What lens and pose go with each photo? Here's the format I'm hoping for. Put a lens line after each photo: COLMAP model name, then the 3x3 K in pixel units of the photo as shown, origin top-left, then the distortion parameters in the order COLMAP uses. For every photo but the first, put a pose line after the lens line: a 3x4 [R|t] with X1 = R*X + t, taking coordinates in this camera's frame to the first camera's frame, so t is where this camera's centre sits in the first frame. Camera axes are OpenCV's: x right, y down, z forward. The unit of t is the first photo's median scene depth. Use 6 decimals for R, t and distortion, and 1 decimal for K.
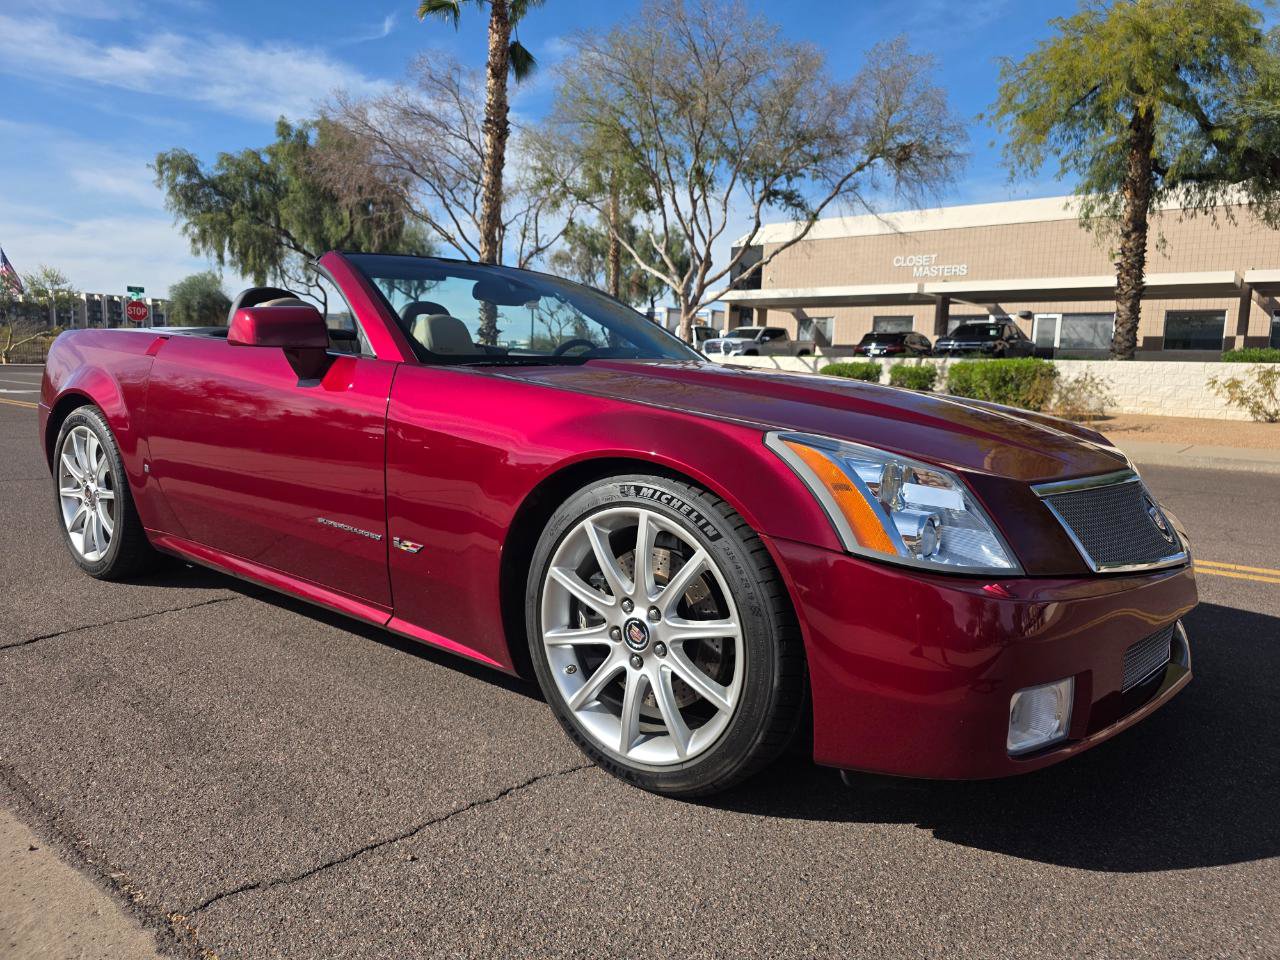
lens RADIAL K [[863.1, 0, 649.8], [0, 863.1, 472.5], [0, 0, 1]] dist [0.035143, -0.032539]
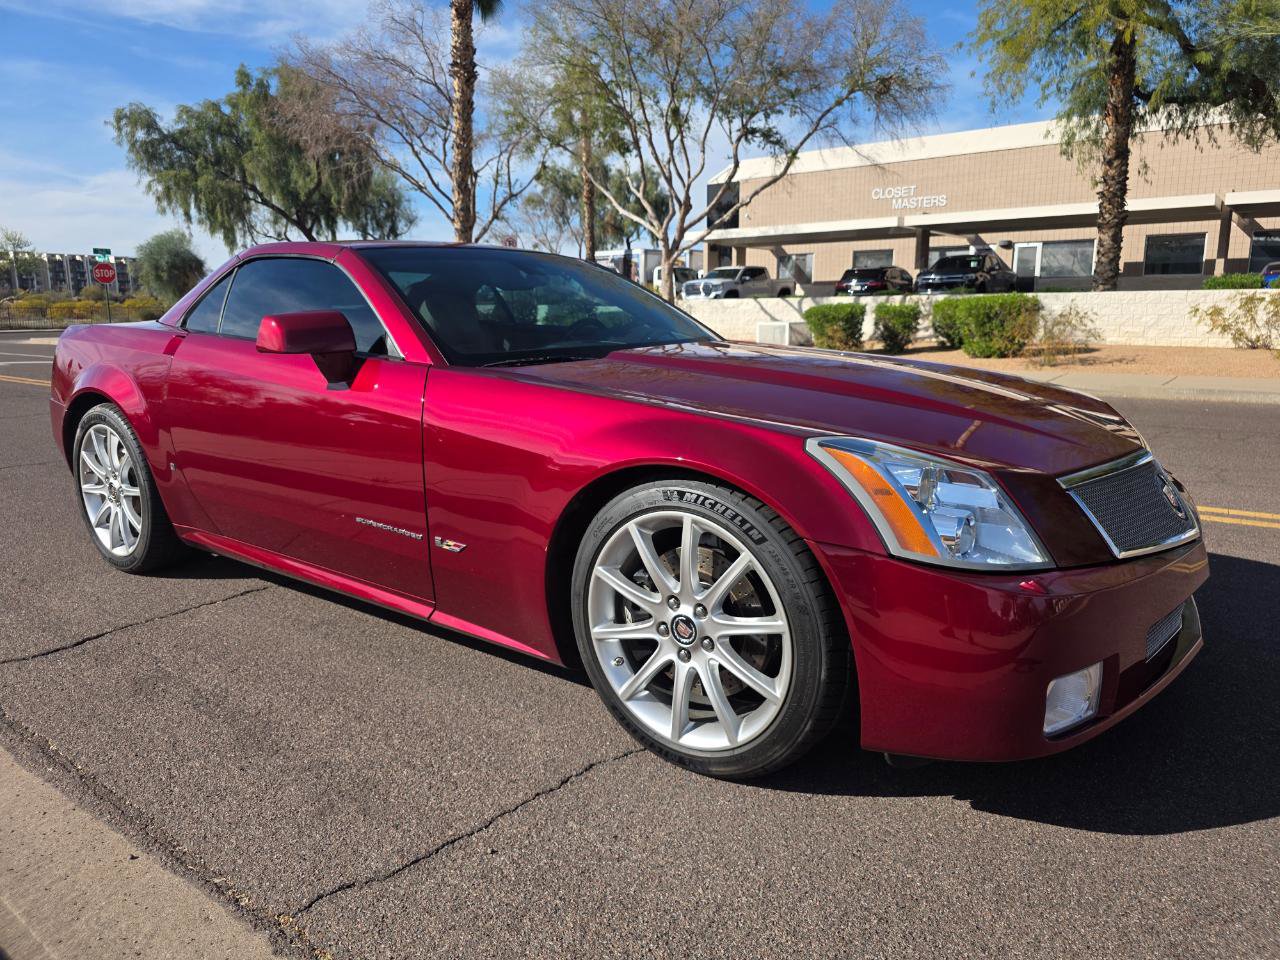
lens RADIAL K [[863.1, 0, 643.2], [0, 863.1, 469.2], [0, 0, 1]] dist [0.035143, -0.032539]
pose [[0.999140, -0.039841, 0.011530, -0.031517], [0.039039, 0.997255, 0.062919, -0.034885], [-0.014005, -0.062414, 0.997952, -0.018179]]
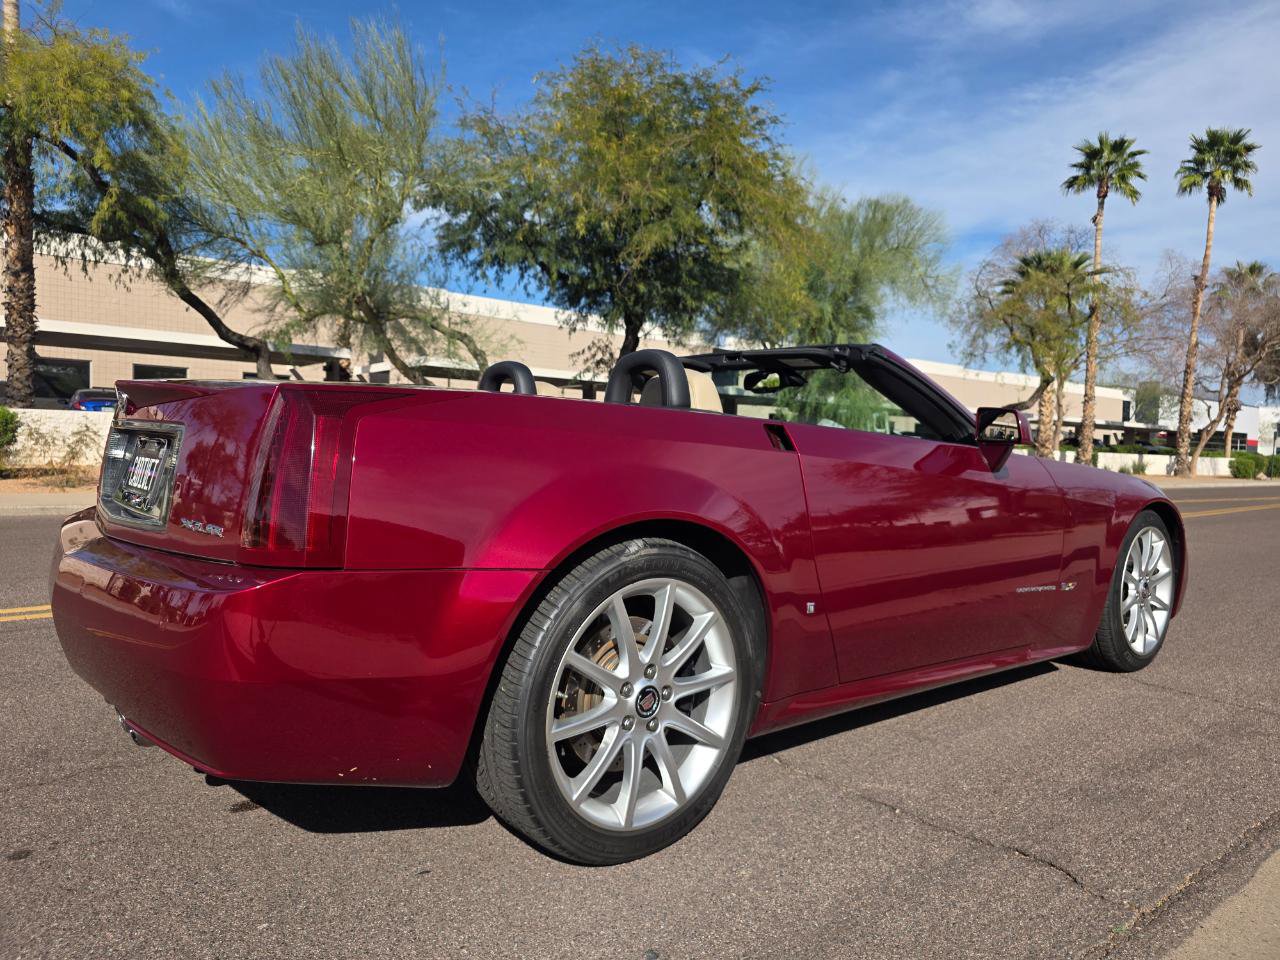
lens RADIAL K [[863.1, 0, 631.3], [0, 863.1, 477.2], [0, 0, 1]] dist [0.035143, -0.032539]
pose [[0.215486, -0.054560, 0.974982, -1.019629], [0.094648, 0.994904, 0.034756, -0.118182], [-0.971909, 0.084791, 0.219552, 0.774624]]
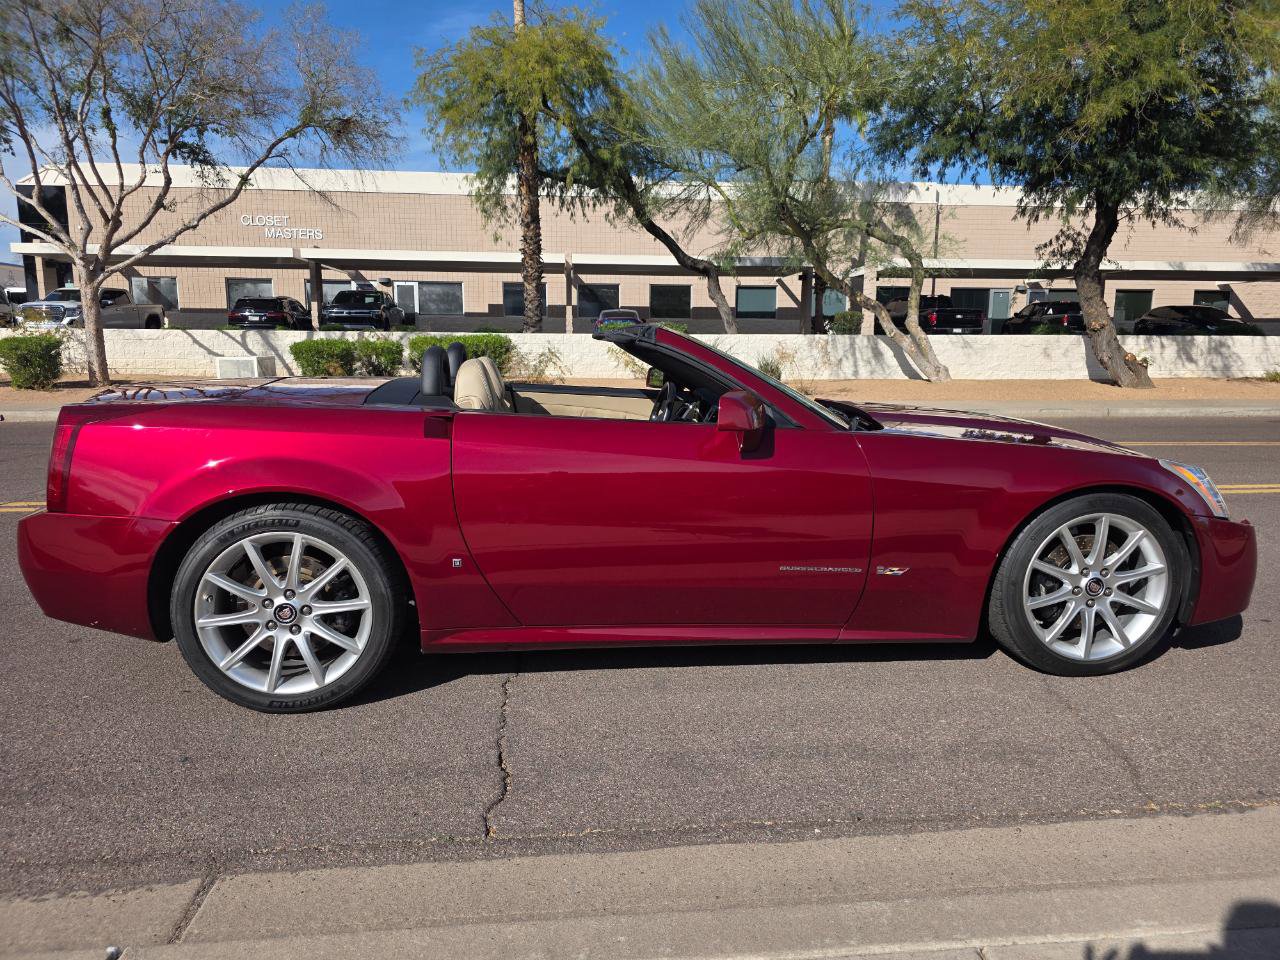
lens RADIAL K [[863.1, 0, 644.0], [0, 863.1, 475.6], [0, 0, 1]] dist [0.035143, -0.032539]
pose [[0.720455, -0.133449, 0.680541, -0.811052], [0.097278, 0.991056, 0.091355, -0.123748], [-0.686646, 0.000384, 0.726992, 0.162728]]
